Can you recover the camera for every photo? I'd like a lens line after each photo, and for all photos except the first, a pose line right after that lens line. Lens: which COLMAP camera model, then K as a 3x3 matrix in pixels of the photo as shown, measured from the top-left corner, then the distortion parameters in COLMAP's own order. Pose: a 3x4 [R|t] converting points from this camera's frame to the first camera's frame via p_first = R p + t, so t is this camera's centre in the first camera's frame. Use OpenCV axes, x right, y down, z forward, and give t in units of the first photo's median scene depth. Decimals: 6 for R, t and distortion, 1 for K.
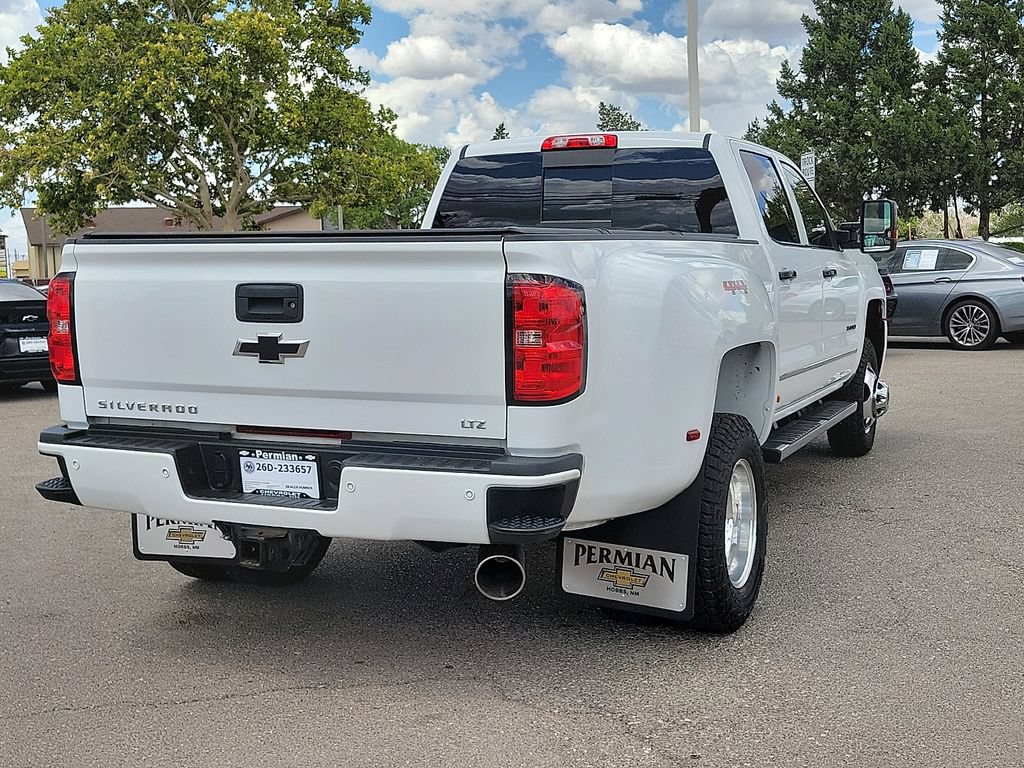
lens RADIAL K [[1433.6, 0, 476.6], [0, 1433.6, 397.2], [0, 0, 1]] dist [0.003888, 0.165839]
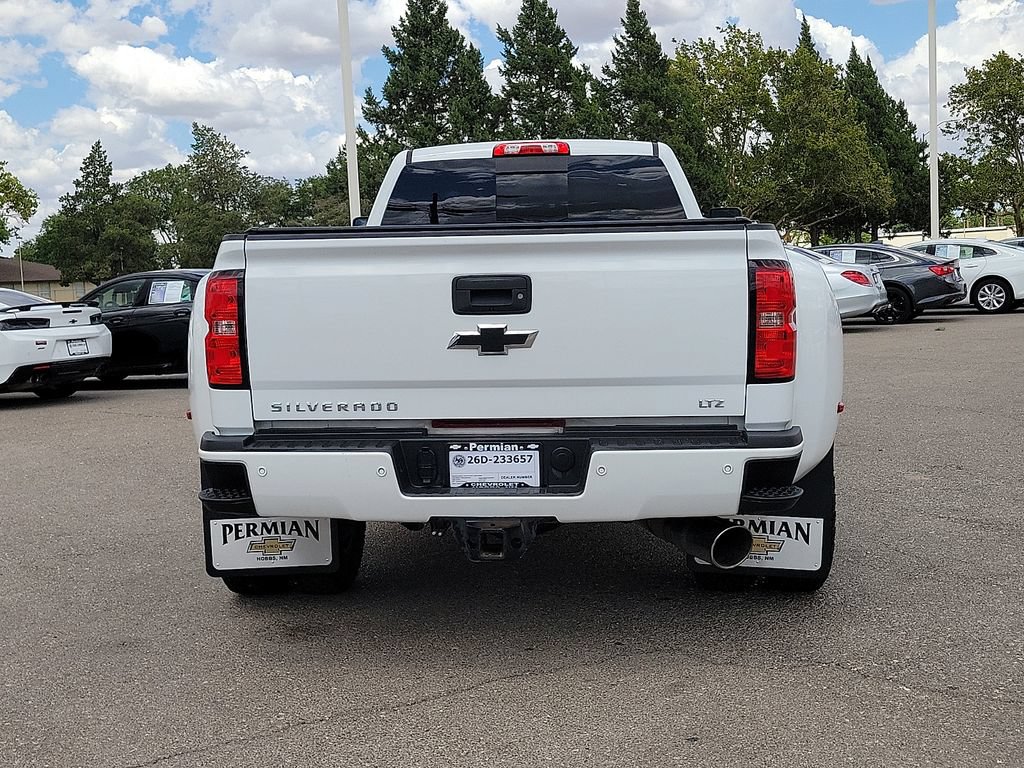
lens RADIAL K [[1397.1, 0, 487.4], [0, 1397.1, 383.1], [0, 0, 1]] dist [0.034048, 0.055676]
pose [[0.936067, -0.040919, 0.349433, -0.385202], [0.048995, 0.998697, -0.014300, 0.007757], [-0.348393, 0.030506, 0.936852, 0.066892]]
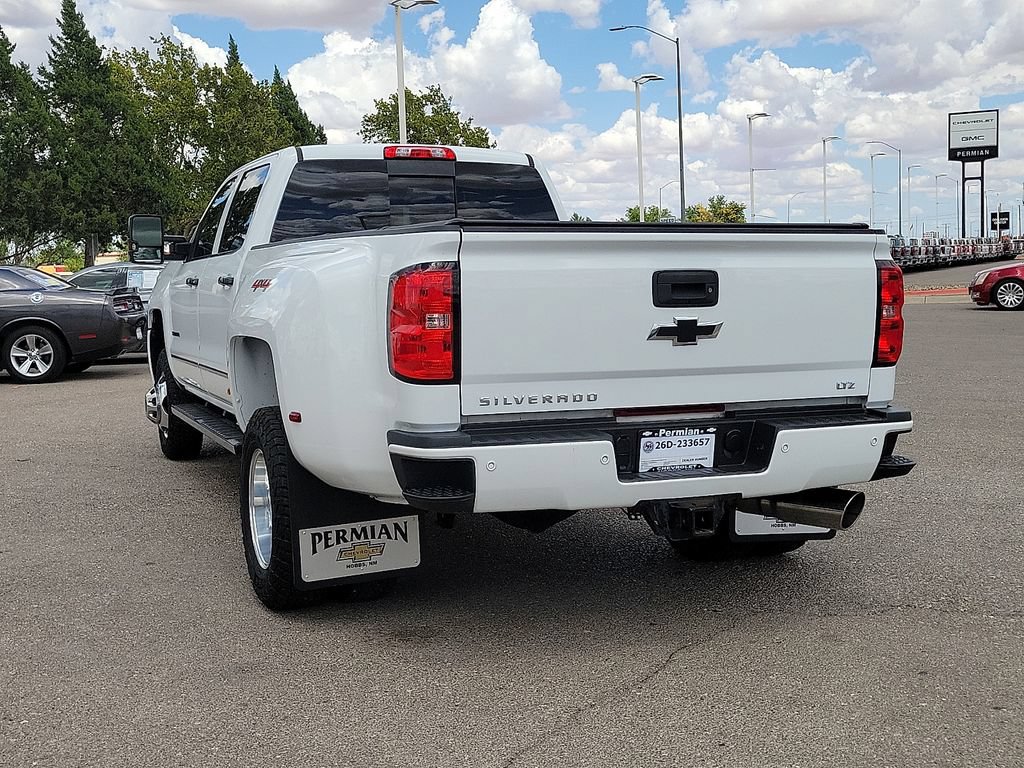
lens RADIAL K [[1384.4, 0, 530.0], [0, 1384.4, 386.2], [0, 0, 1]] dist [0.039396, 0.061716]
pose [[0.657816, -0.059096, 0.750857, -0.784545], [0.079996, 0.996760, 0.008366, -0.008696], [-0.748918, 0.054563, 0.660412, 0.319095]]
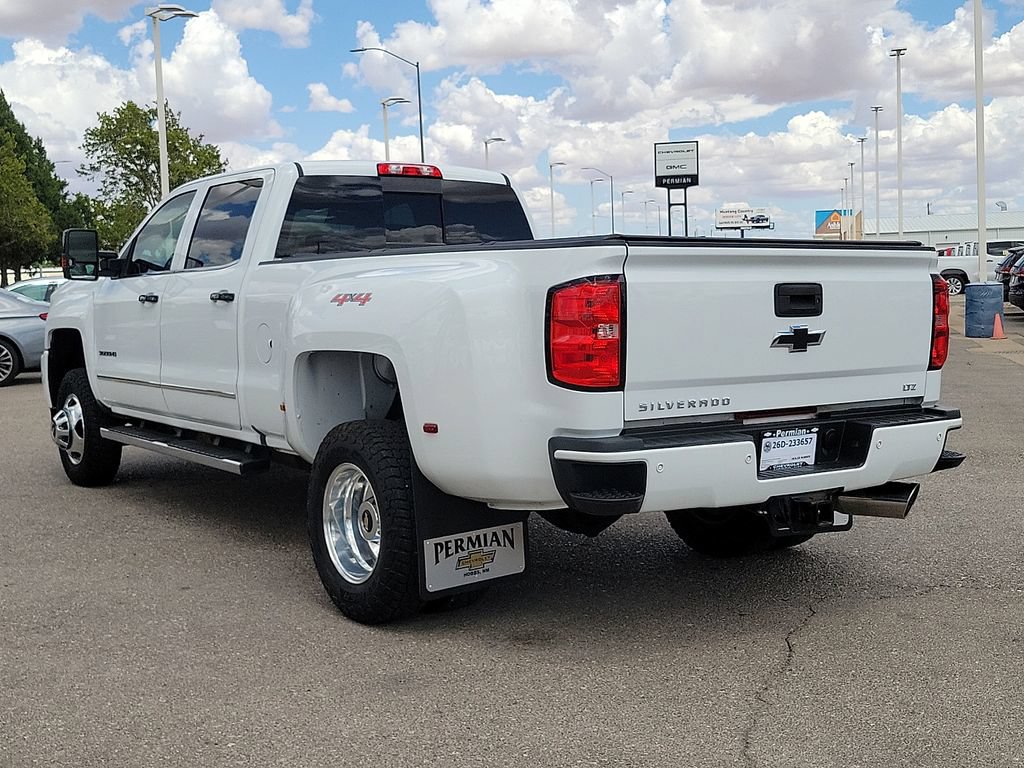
lens RADIAL K [[1379.6, 0, 565.7], [0, 1379.6, 372.7], [0, 0, 1]] dist [0.030921, 0.052364]
pose [[0.454643, -0.050029, 0.889268, -0.961939], [0.097840, 0.995184, 0.005967, -0.025129], [-0.885284, 0.084293, 0.457348, 0.516714]]
